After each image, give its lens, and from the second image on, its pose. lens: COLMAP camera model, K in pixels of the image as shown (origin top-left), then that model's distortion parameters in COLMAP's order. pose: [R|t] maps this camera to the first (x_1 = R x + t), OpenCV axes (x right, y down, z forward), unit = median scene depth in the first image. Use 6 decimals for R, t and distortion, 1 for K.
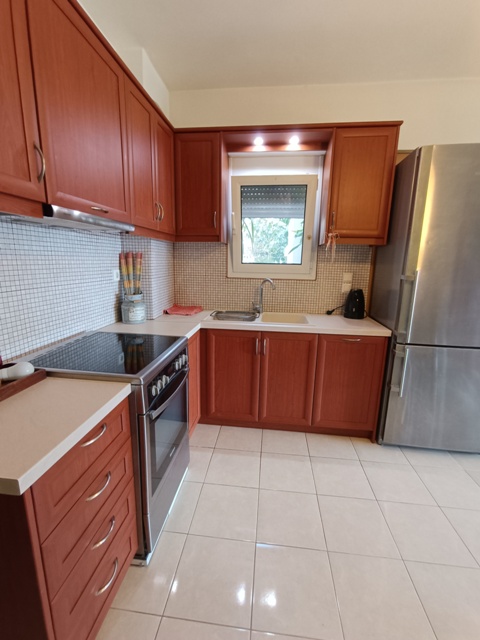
lens RADIAL K [[291.0, 0, 240.0], [0, 291.0, 320.0], [0, 0, 1]] dist [-0.009936, 0.005646]
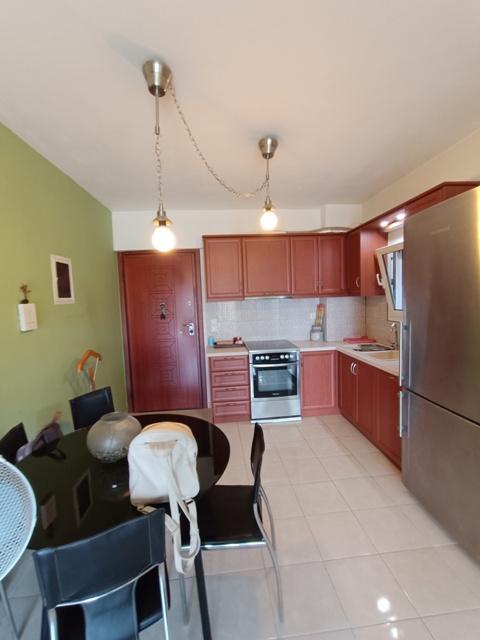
lens RADIAL K [[291.0, 0, 240.0], [0, 291.0, 320.0], [0, 0, 1]] dist [-0.009936, 0.005646]
pose [[0.201755, 0.056477, -0.977806, 1.366470], [-0.158478, 0.987063, 0.024312, -0.094000], [0.966530, 0.150055, 0.208095, 0.117363]]
